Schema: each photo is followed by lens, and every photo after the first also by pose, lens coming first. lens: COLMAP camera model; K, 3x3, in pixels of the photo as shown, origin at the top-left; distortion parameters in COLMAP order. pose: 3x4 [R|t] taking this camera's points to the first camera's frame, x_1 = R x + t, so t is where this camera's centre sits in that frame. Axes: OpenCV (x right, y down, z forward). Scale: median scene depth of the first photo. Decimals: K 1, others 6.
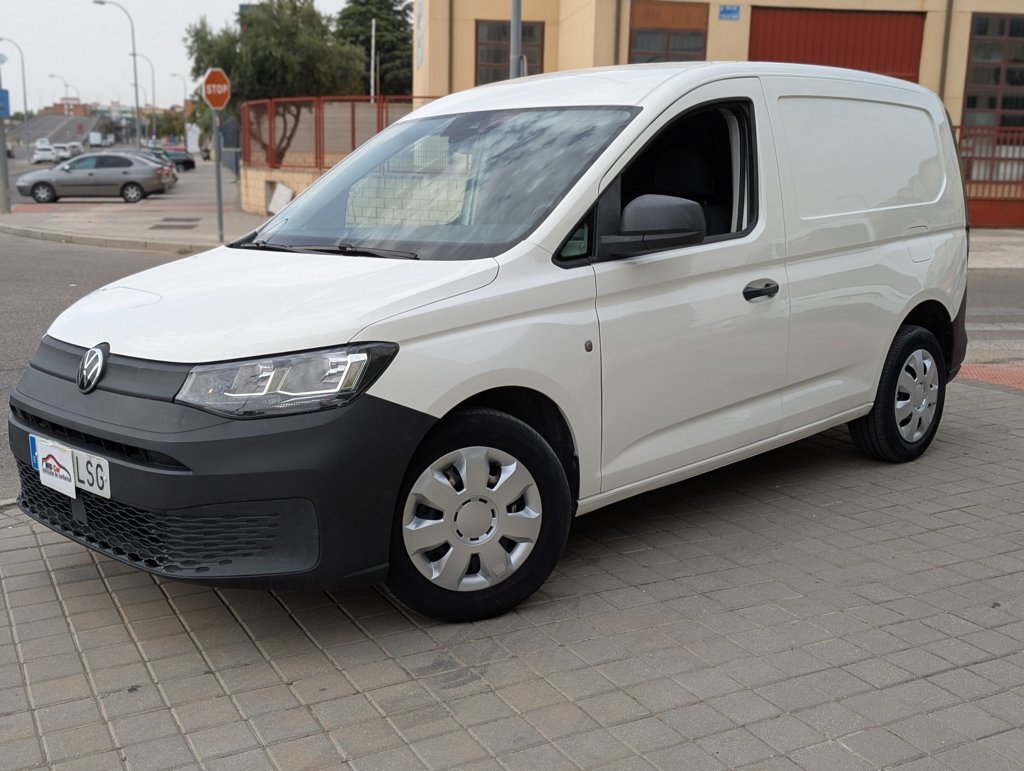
lens RADIAL K [[1124.1, 0, 512.0], [0, 1124.1, 385.5], [0, 0, 1]] dist [0.113275, -0.341054]
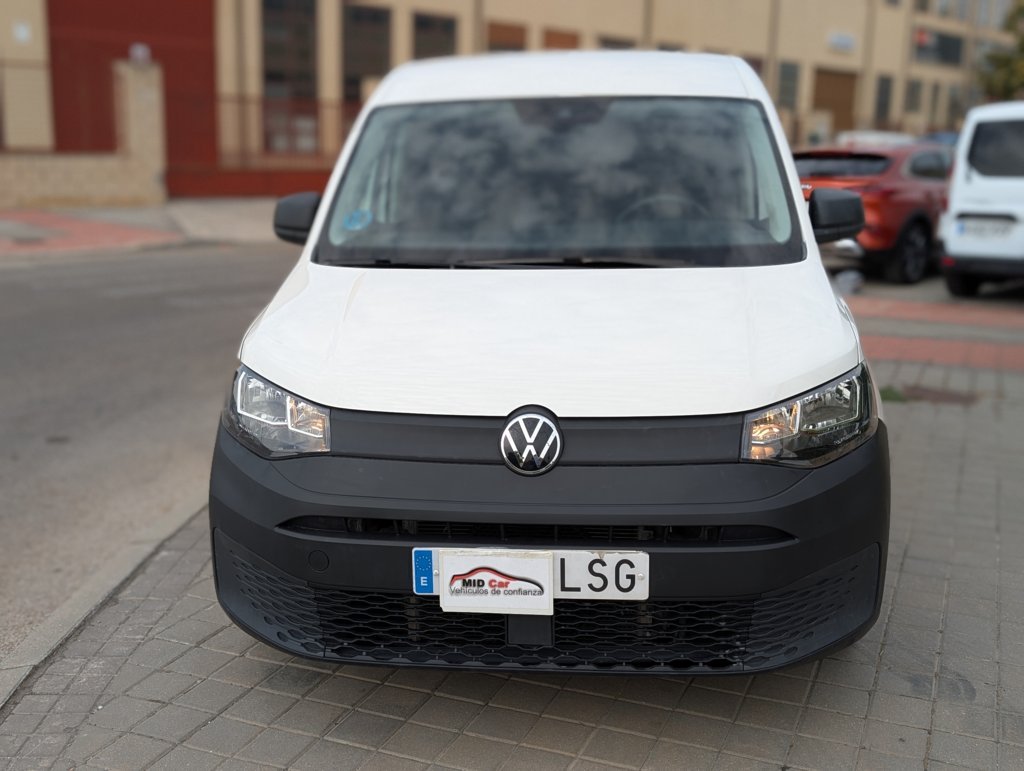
lens RADIAL K [[1124.1, 0, 512.0], [0, 1124.1, 385.5], [0, 0, 1]] dist [0.113275, -0.341054]
pose [[0.764316, -0.132165, 0.631153, -0.863673], [0.114096, 0.991046, 0.069359, -0.107076], [-0.634668, 0.019000, 0.772551, 0.436847]]
